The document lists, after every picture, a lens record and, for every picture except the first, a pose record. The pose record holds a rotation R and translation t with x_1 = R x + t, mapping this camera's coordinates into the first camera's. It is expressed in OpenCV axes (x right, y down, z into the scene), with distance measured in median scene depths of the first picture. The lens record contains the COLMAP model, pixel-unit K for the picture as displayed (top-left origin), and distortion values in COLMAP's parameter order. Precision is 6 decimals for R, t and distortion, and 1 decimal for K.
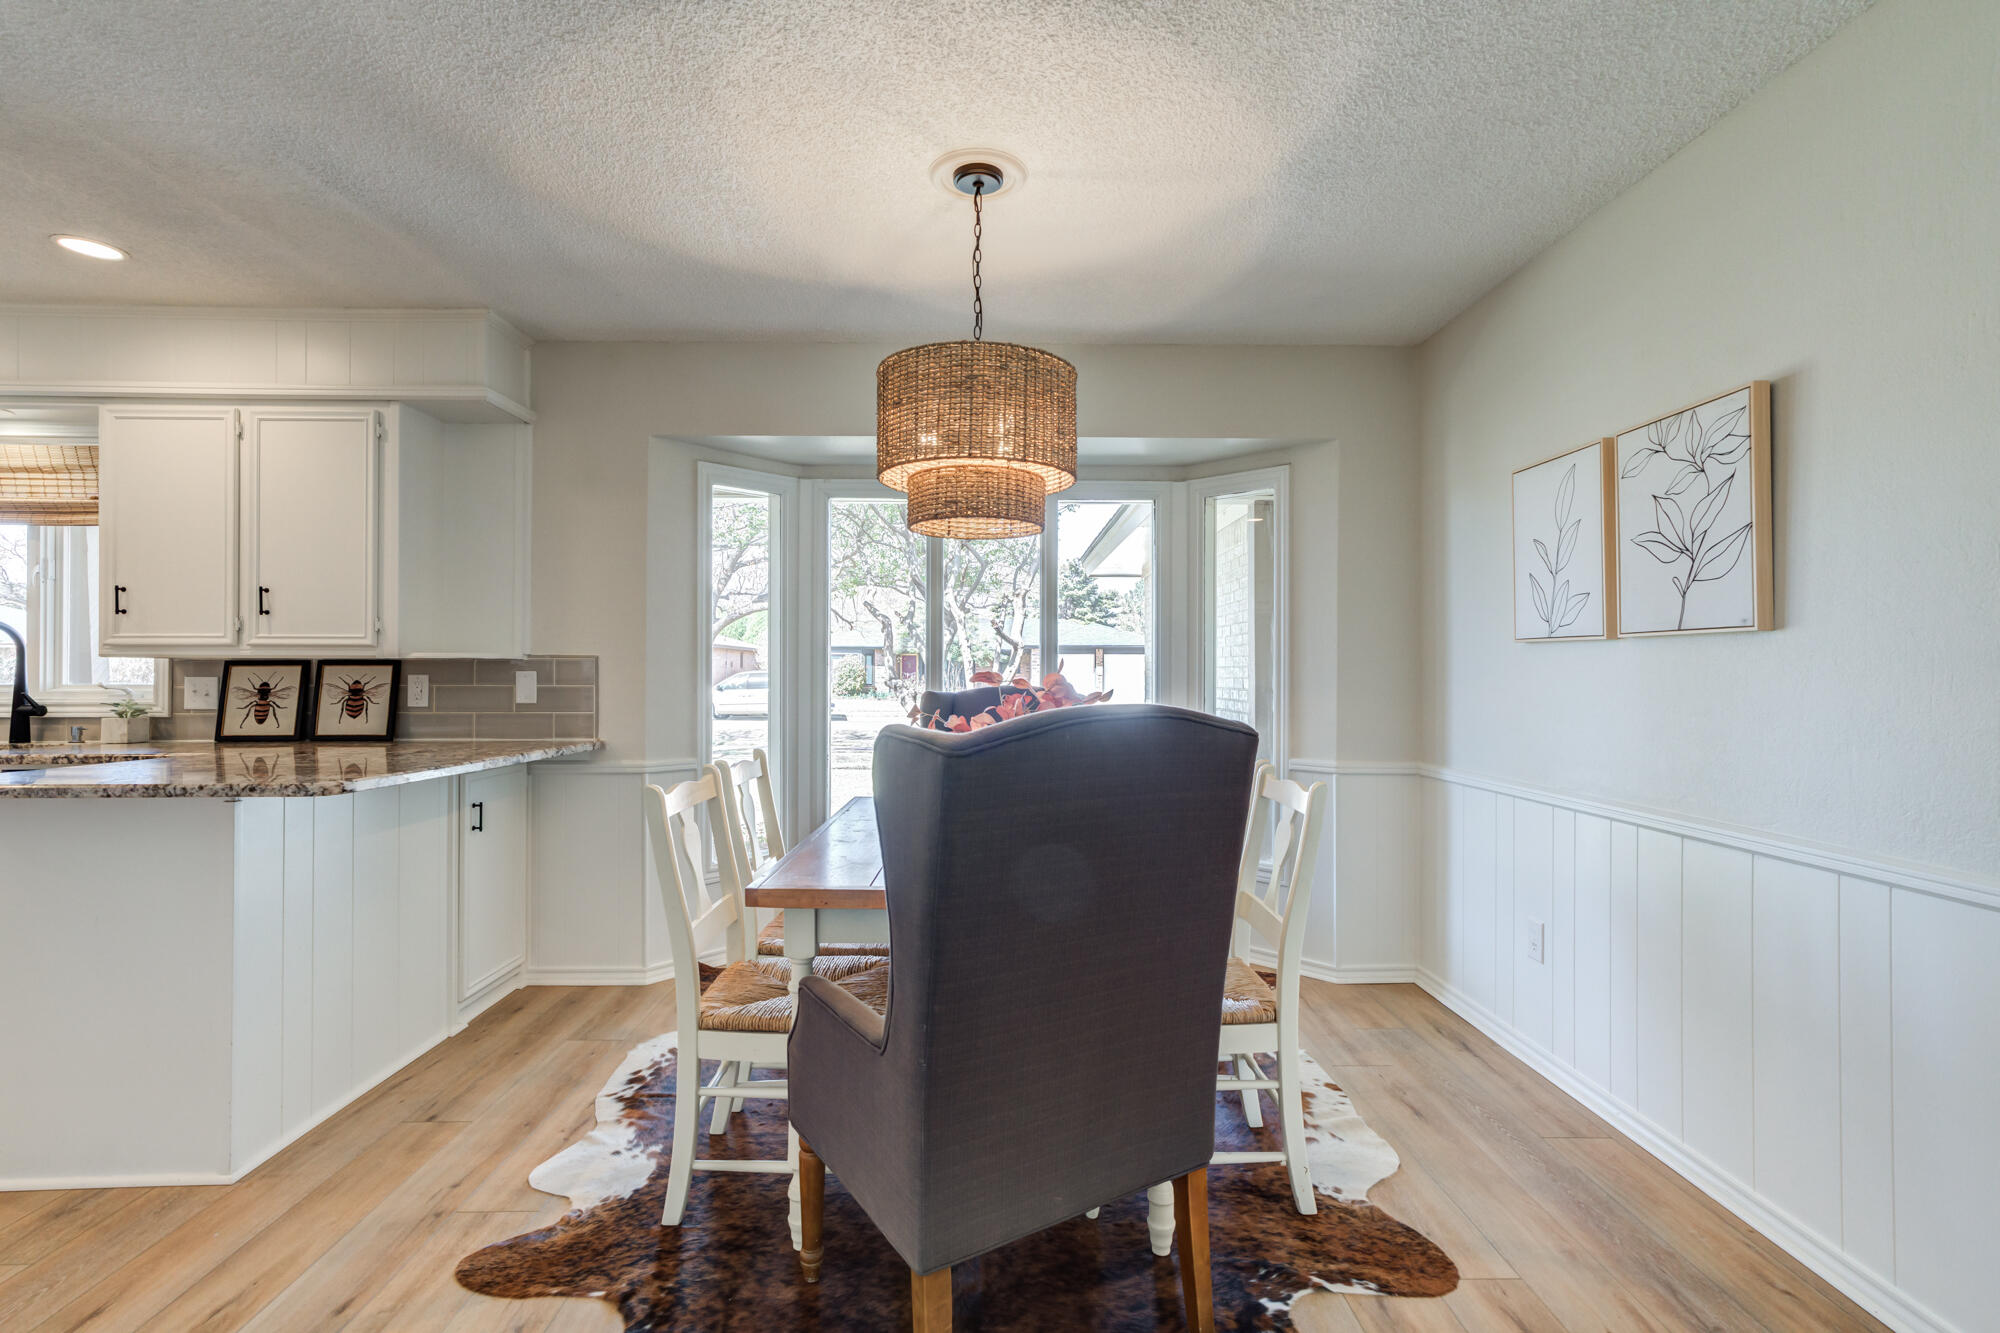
lens RADIAL K [[920.9, 0, 1003.0], [0, 920.9, 666.4], [0, 0, 1]] dist [0.001949, 0.000166]
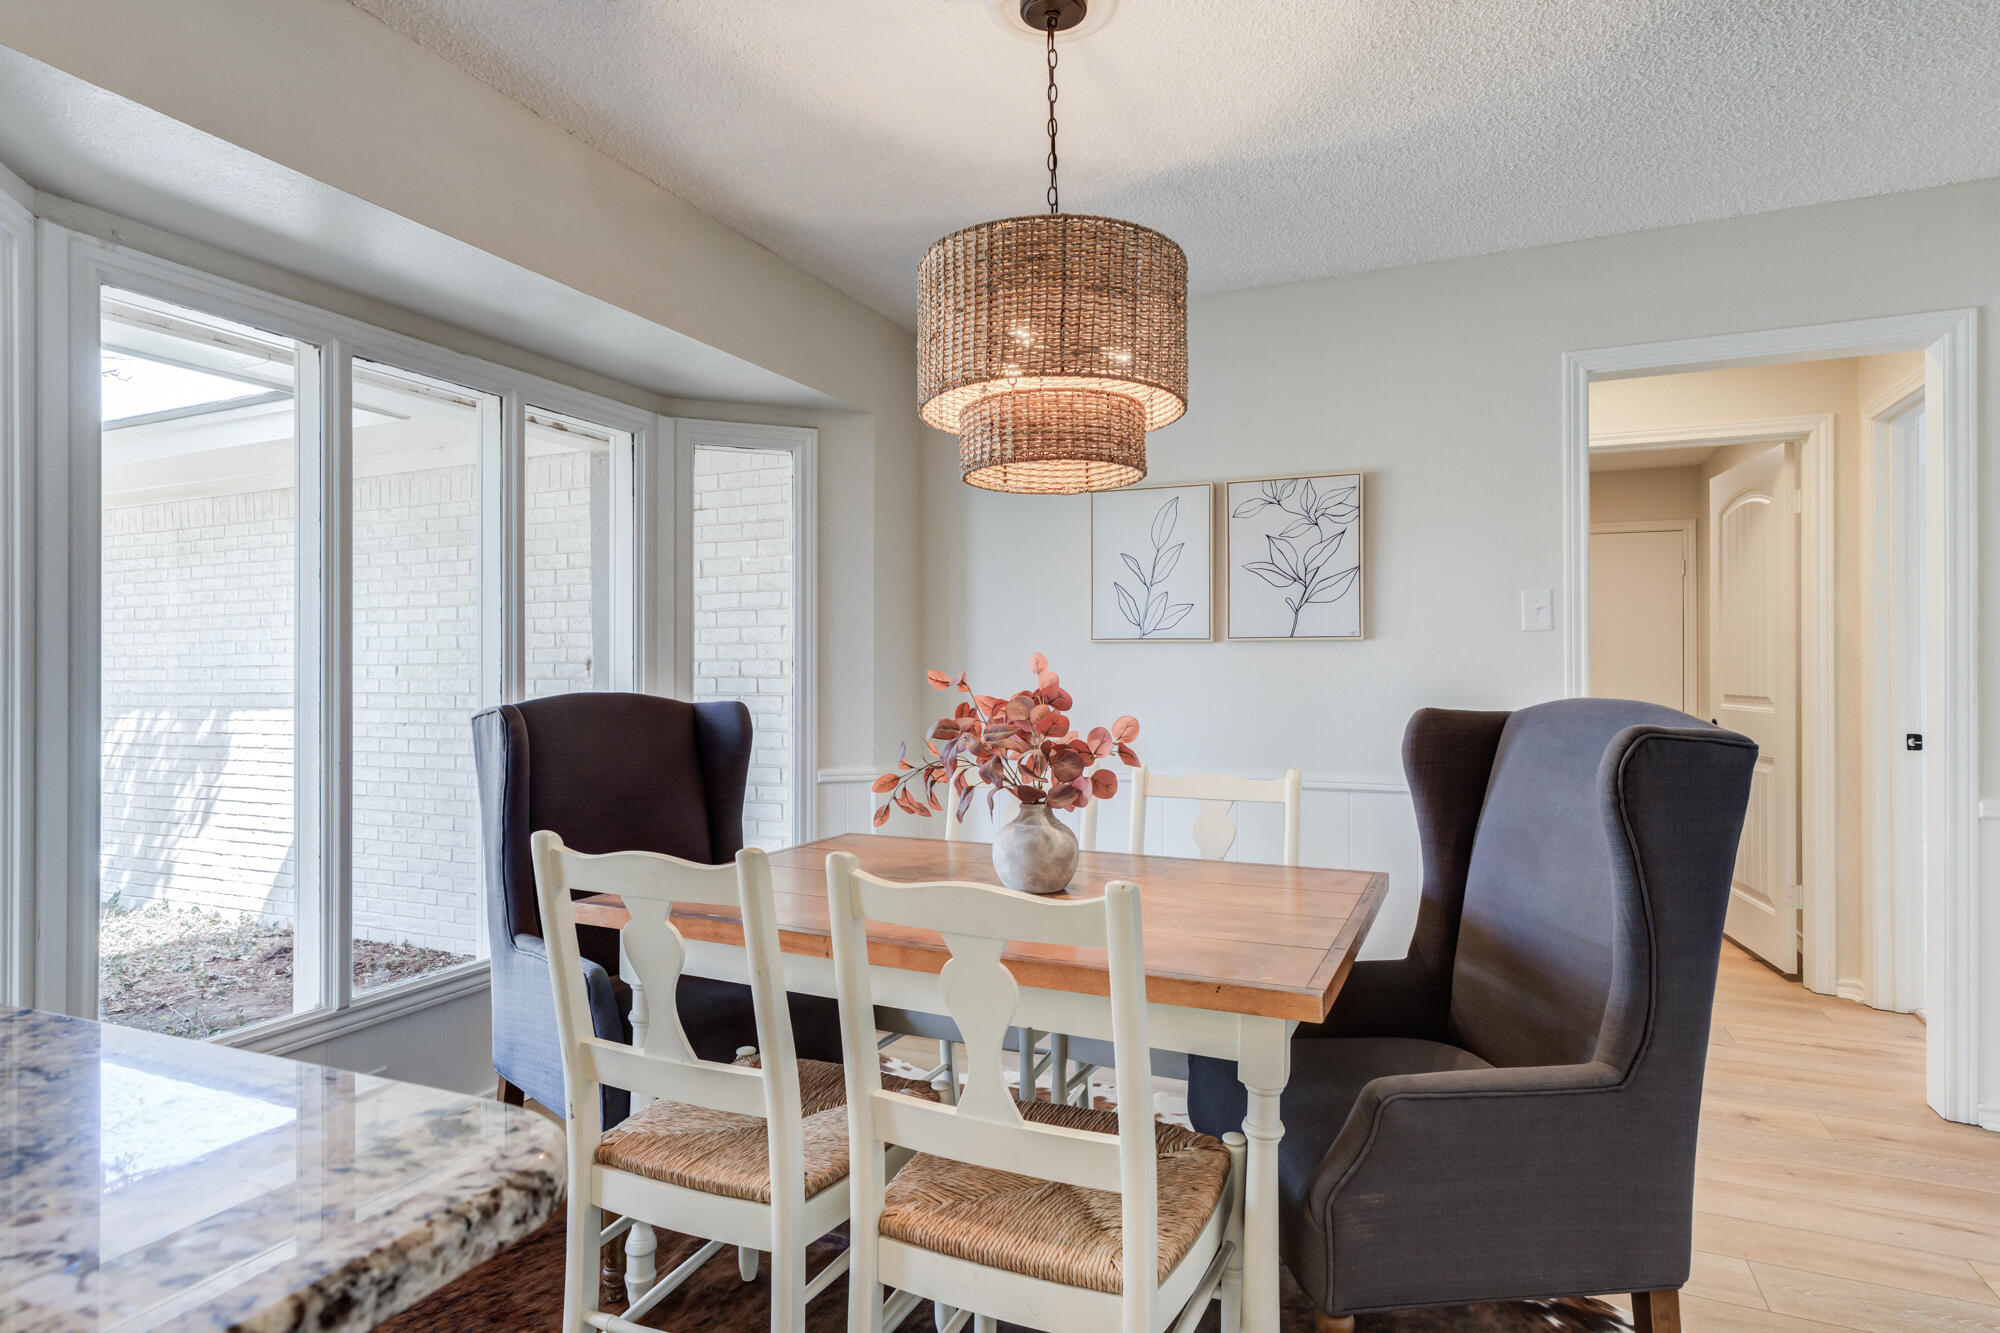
lens RADIAL K [[1071.8, 0, 1002.3], [0, 1071.8, 665.5], [0, 0, 1]] dist [0.002877, 0.003291]
pose [[0.420389, -0.000697, 0.907344, -0.847211], [0.000020, 1.000000, 0.000759, 0.002251], [-0.907344, -0.000301, 0.420389, 0.678325]]
